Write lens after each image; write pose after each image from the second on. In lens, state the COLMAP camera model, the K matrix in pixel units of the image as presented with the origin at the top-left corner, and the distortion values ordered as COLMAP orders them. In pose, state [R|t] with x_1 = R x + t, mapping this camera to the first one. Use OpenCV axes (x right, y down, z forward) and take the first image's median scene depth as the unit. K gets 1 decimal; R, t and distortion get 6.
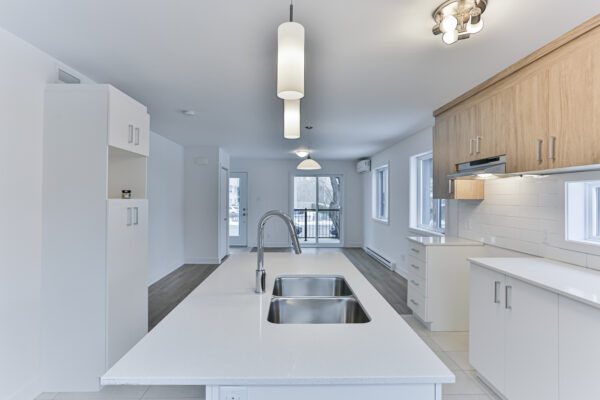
lens RADIAL K [[315.1, 0, 300.3], [0, 315.1, 198.0], [0, 0, 1]] dist [-0.005146, -0.001830]
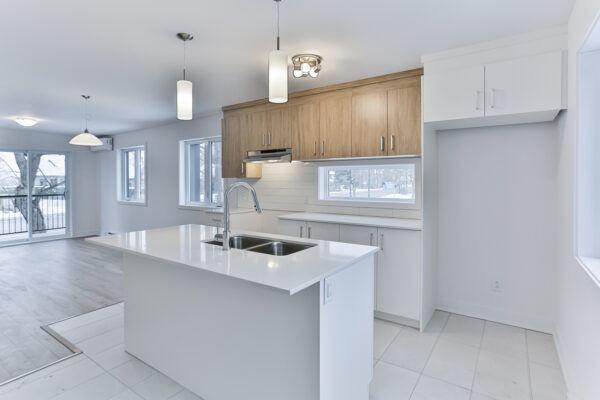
lens RADIAL K [[315.1, 0, 293.2], [0, 315.1, 185.6], [0, 0, 1]] dist [-0.005146, -0.001830]
pose [[0.596431, -0.020470, 0.802403, -0.515948], [0.009781, 0.999786, 0.018235, 0.017243], [-0.802604, -0.003028, 0.596504, 0.046634]]
